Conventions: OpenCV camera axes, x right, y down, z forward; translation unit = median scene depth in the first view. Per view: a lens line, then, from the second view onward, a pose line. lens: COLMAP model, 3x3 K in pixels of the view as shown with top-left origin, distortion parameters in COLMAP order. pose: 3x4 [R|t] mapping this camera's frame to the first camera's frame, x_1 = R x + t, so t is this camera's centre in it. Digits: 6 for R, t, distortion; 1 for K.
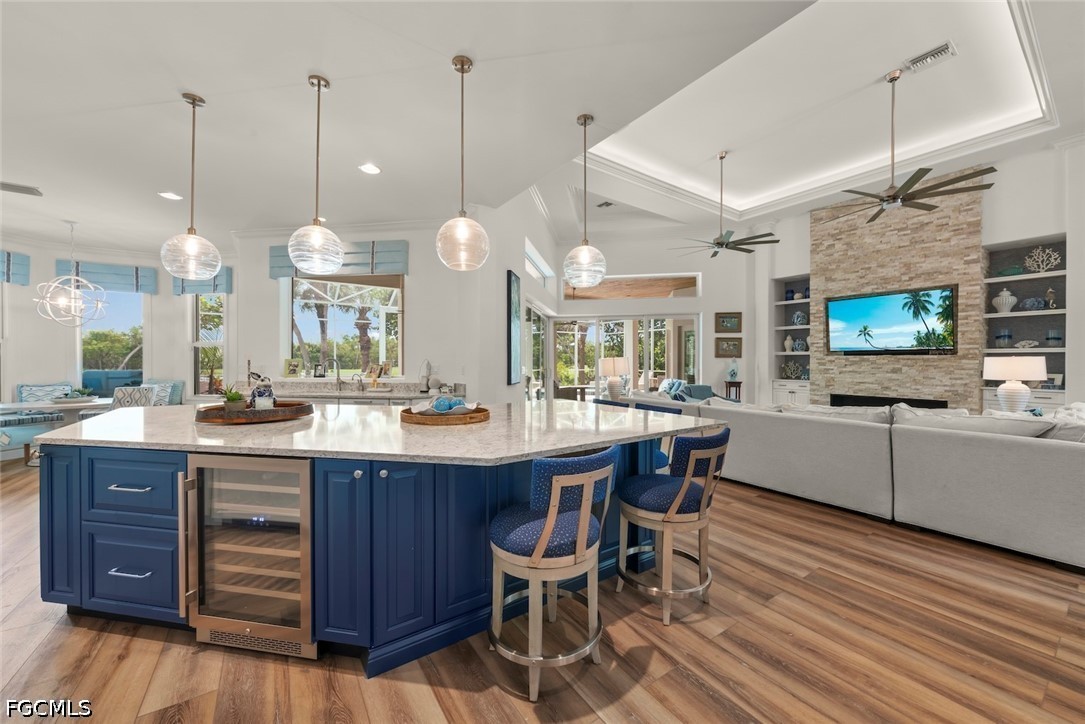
lens RADIAL K [[402.7, 0, 542.5], [0, 402.7, 362.0], [0, 0, 1]] dist [-0.001530, 0.000030]
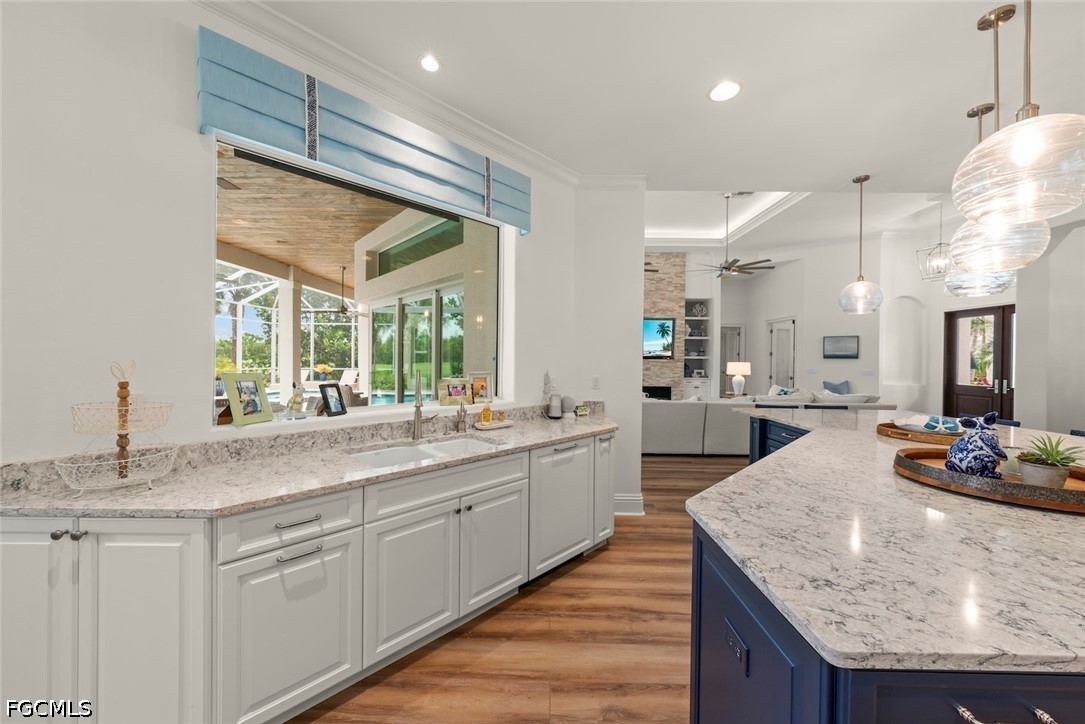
lens RADIAL K [[388.7, 0, 542.5], [0, 388.7, 362.0], [0, 0, 1]] dist [0.000769, 0.000006]
pose [[0.578145, -0.004289, 0.815923, -0.622922], [-0.006507, 0.999930, 0.009867, -0.019099], [-0.815908, -0.011014, 0.578076, 0.478151]]
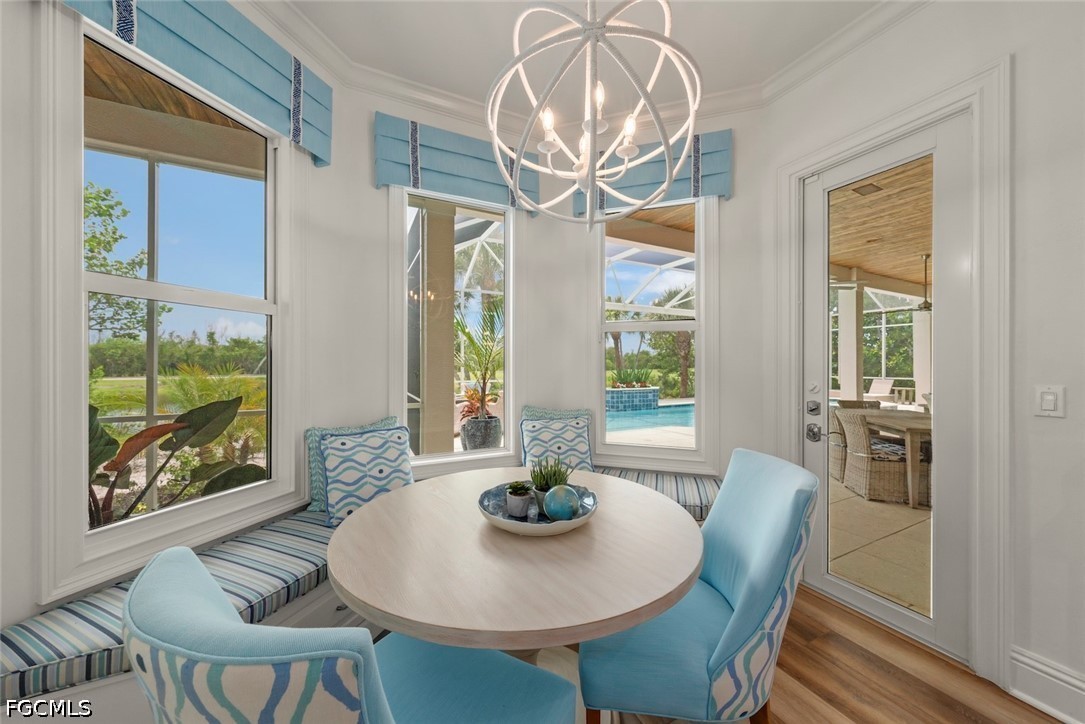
lens RADIAL K [[376.1, 0, 542.5], [0, 376.1, 362.0], [0, 0, 1]] dist [-0.000895, -0.000071]
pose [[0.989621, 0.000098, -0.143699, -0.912573], [-0.001871, 0.999924, -0.012205, -0.000681], [0.143687, 0.012347, 0.989546, 0.604735]]
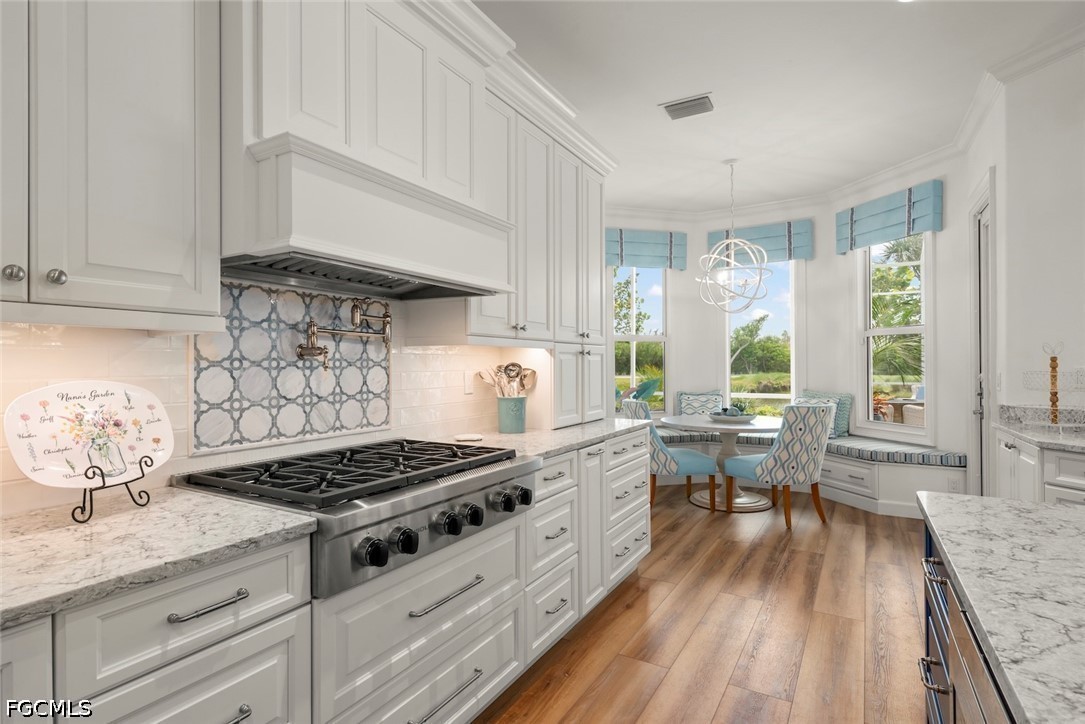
lens RADIAL K [[539.4, 0, 542.5], [0, 539.4, 362.0], [0, 0, 1]] dist [-0.002116, -0.000335]
pose [[0.424465, -0.005815, -0.905426, -0.369729], [0.002136, 0.999983, -0.005421, 0.000959], [0.905442, 0.000367, 0.424470, 0.245167]]
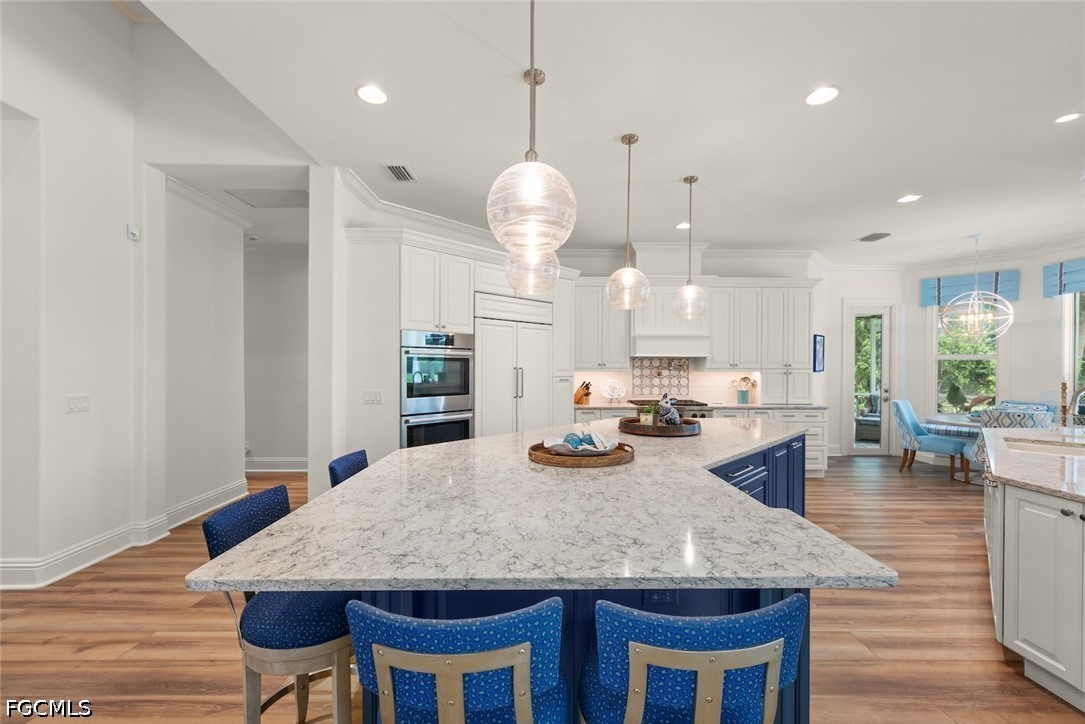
lens RADIAL K [[444.5, 0, 542.5], [0, 444.5, 362.0], [0, 0, 1]] dist [0.005826, -0.000005]
pose [[-0.561851, -0.008475, -0.827195, 0.240609], [-0.003887, 0.999964, -0.007605, -0.023844], [0.827229, -0.001057, -0.561864, 0.584958]]
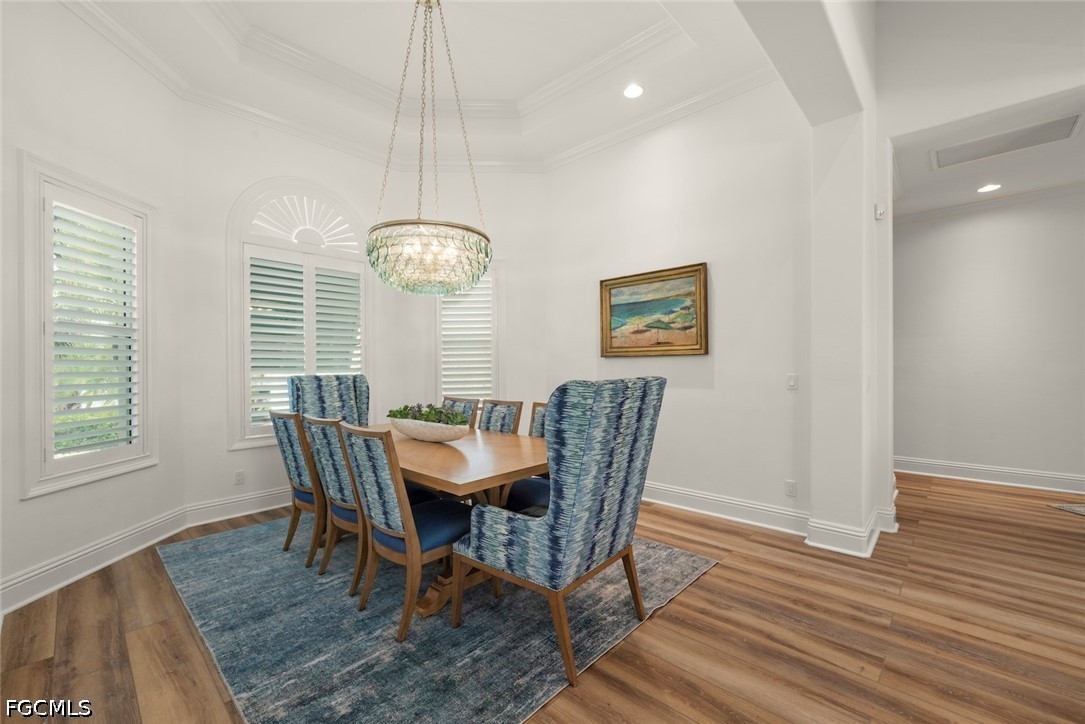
lens RADIAL K [[444.5, 0, 542.5], [0, 444.5, 362.0], [0, 0, 1]] dist [0.005826, -0.000005]
pose [[-0.977157, 0.005788, -0.212441, 0.592811], [0.006842, 0.999968, -0.004227, -0.003619], [0.212409, -0.005585, -0.977165, 0.291583]]
